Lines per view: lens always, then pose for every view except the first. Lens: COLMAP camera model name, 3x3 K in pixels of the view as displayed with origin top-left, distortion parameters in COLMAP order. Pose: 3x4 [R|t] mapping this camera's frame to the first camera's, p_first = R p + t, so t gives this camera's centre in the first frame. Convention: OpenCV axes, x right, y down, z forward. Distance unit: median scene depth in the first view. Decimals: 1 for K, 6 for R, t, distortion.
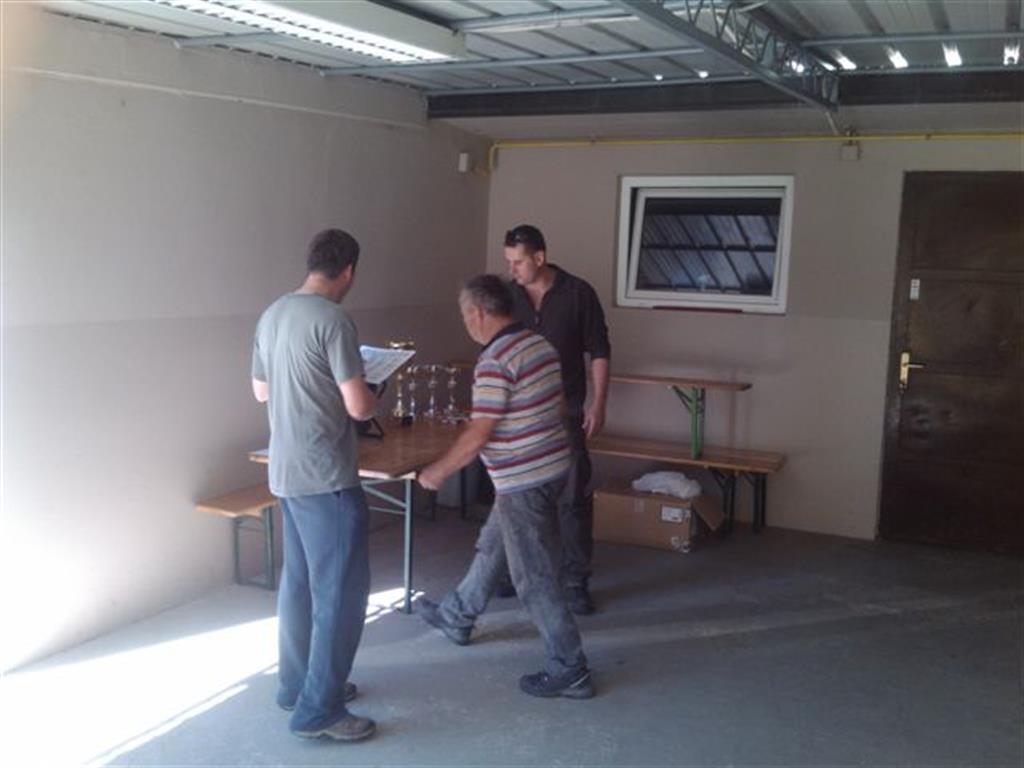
lens RADIAL K [[1033.7, 0, 523.5], [0, 1033.7, 399.5], [0, 0, 1]] dist [0.003166, 0.000000]
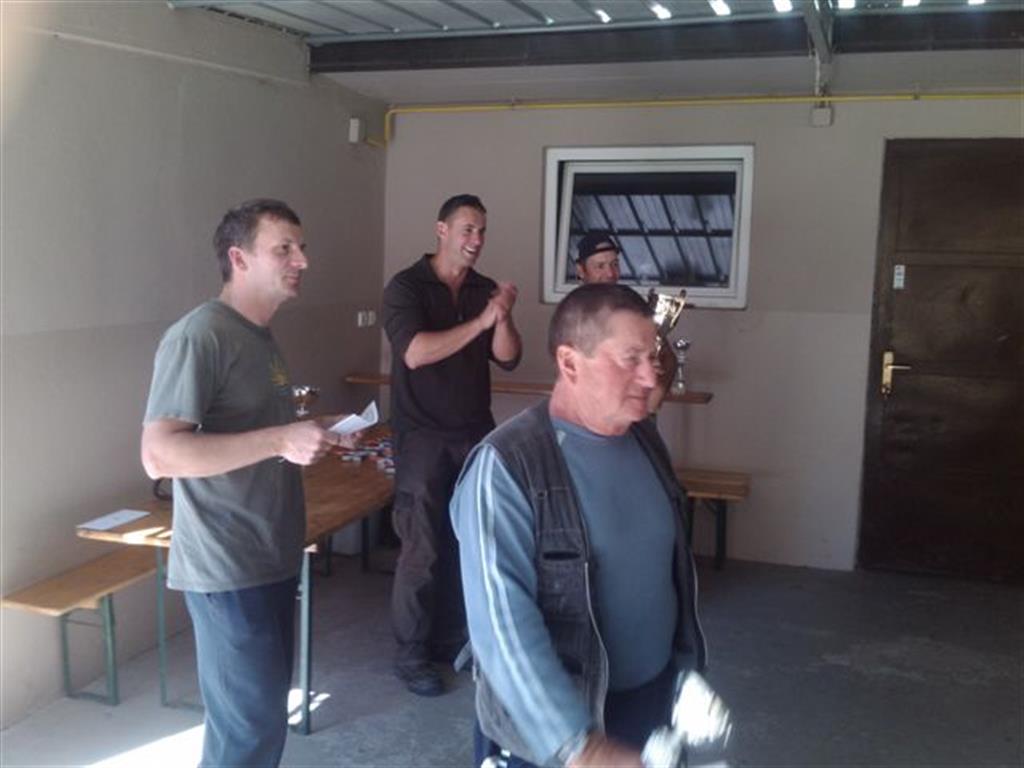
lens RADIAL K [[1033.7, 0, 526.0], [0, 1033.7, 379.7], [0, 0, 1]] dist [0.003166, 0.000000]
pose [[0.992044, -0.029970, 0.122273, -0.032181], [0.031099, 0.999489, -0.007329, -0.026129], [-0.121991, 0.011073, 0.992469, 0.198885]]
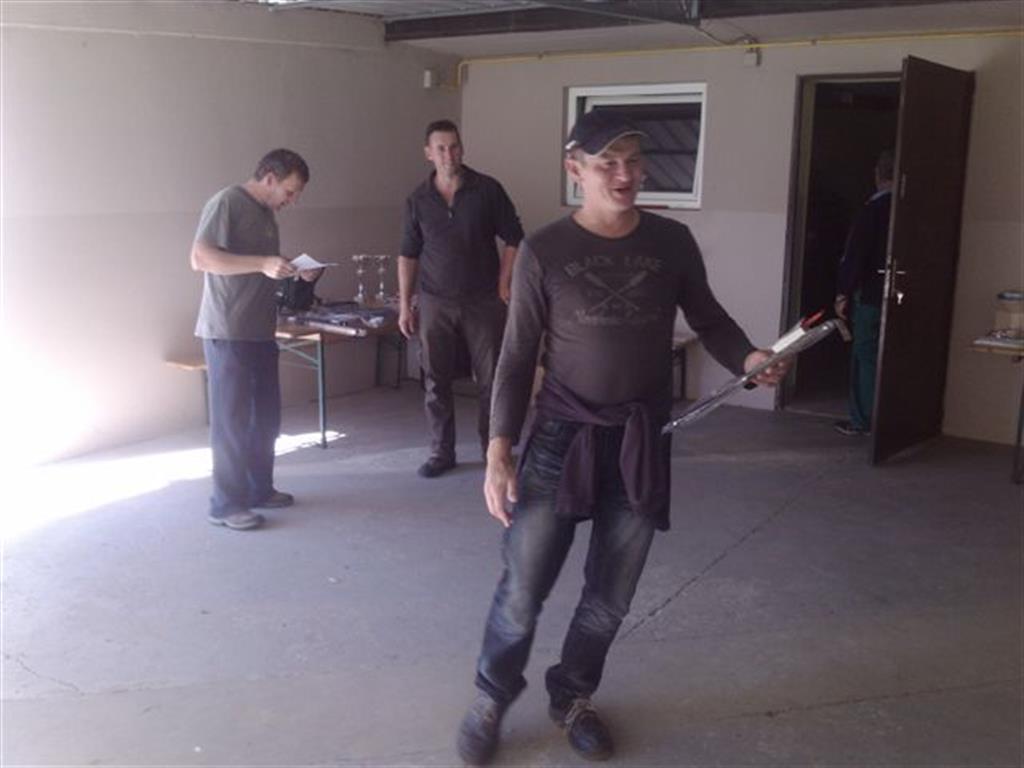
lens RADIAL K [[1033.7, 0, 523.7], [0, 1033.7, 405.2], [0, 0, 1]] dist [0.003166, 0.000000]
pose [[0.986957, 0.017812, -0.159998, 0.262588], [-0.003915, 0.996222, 0.086758, 0.034681], [0.160939, -0.085000, 0.983297, -0.158935]]
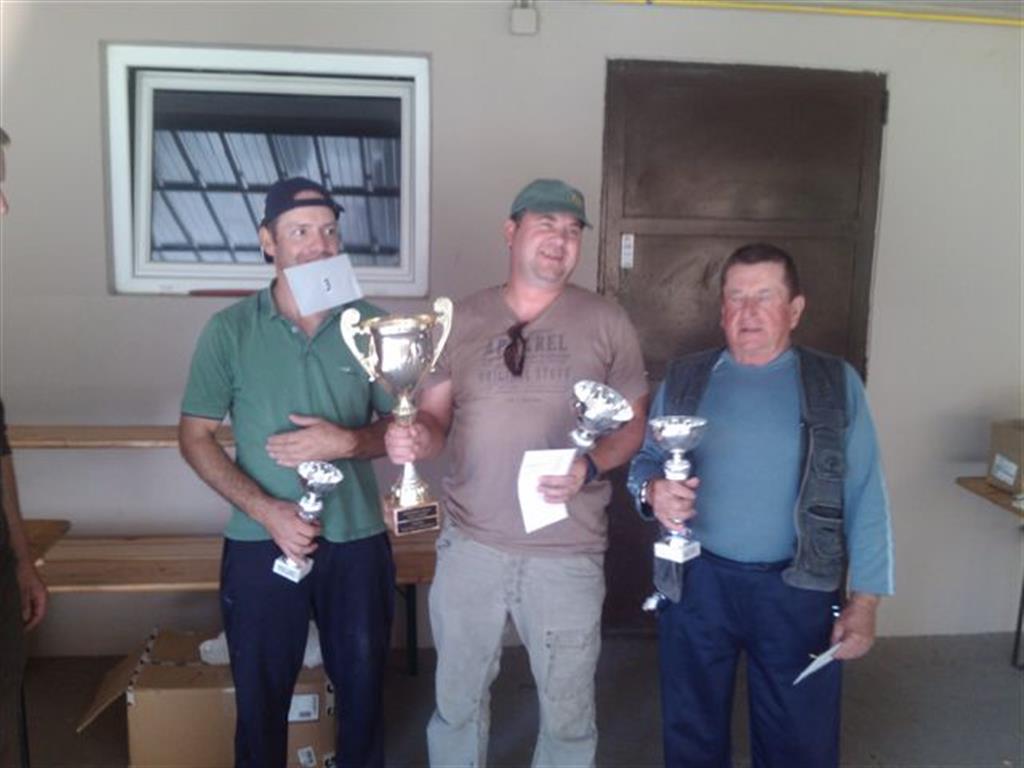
lens RADIAL K [[1078.0, 0, 509.0], [0, 1078.0, 384.6], [0, 0, 1]] dist [0.081274, 0.000000]
pose [[0.866948, -0.087562, 0.490646, -0.015553], [0.073002, 0.996138, 0.048781, -0.063614], [-0.493022, -0.006472, 0.869993, 0.468112]]
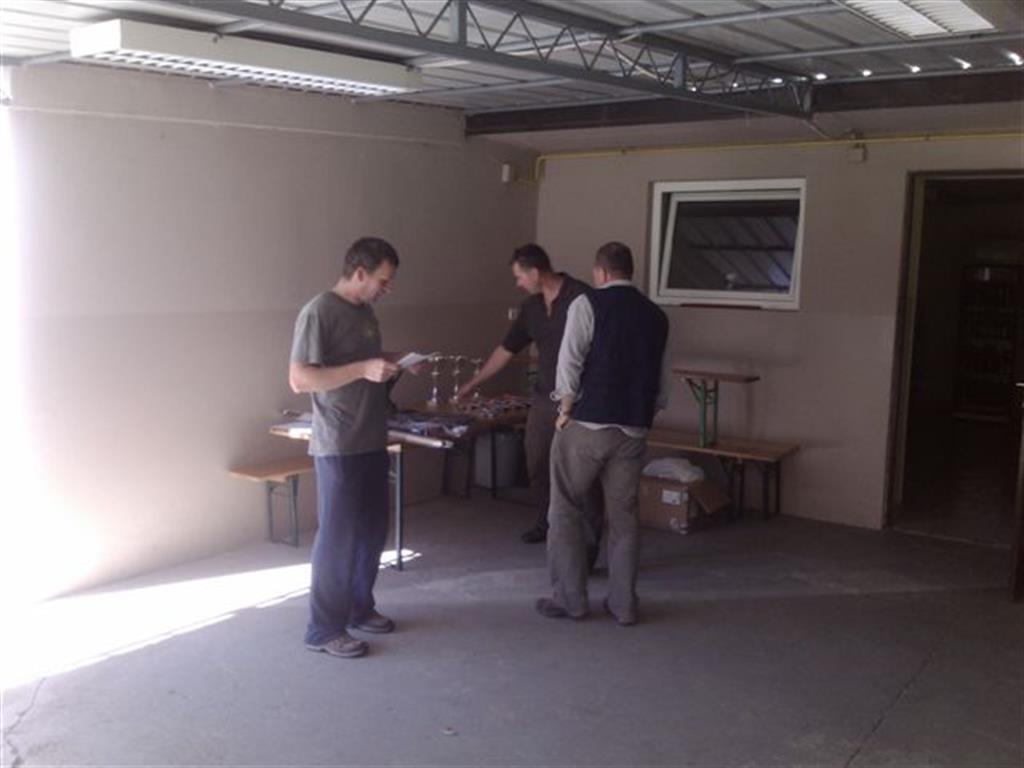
lens RADIAL K [[1033.7, 0, 520.4], [0, 1033.7, 386.4], [0, 0, 1]] dist [0.003166, 0.000000]
pose [[0.982132, 0.011834, -0.187823, 0.184186], [-0.015136, 0.999755, -0.016155, 0.016004], [0.187586, 0.018709, 0.982070, -0.081033]]
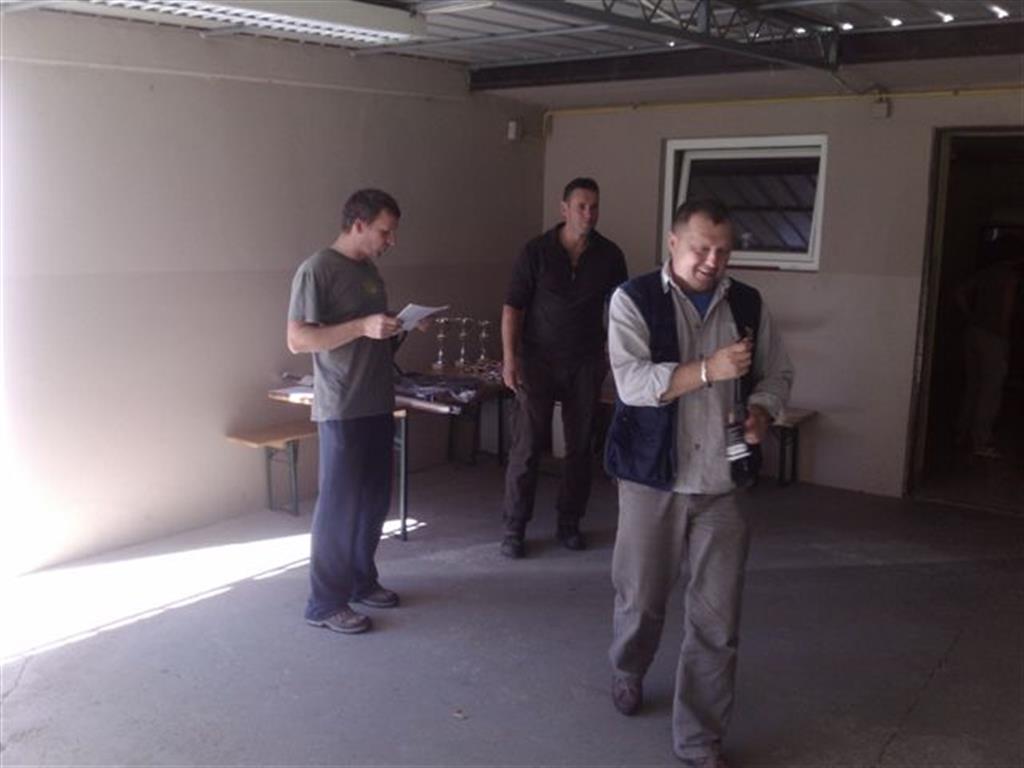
lens RADIAL K [[1033.7, 0, 522.3], [0, 1033.7, 353.4], [0, 0, 1]] dist [0.003166, 0.000000]
pose [[0.982105, 0.014548, -0.187774, 0.170852], [-0.017238, 0.999771, -0.012700, 0.015836], [0.187546, 0.015709, 0.982130, -0.047230]]
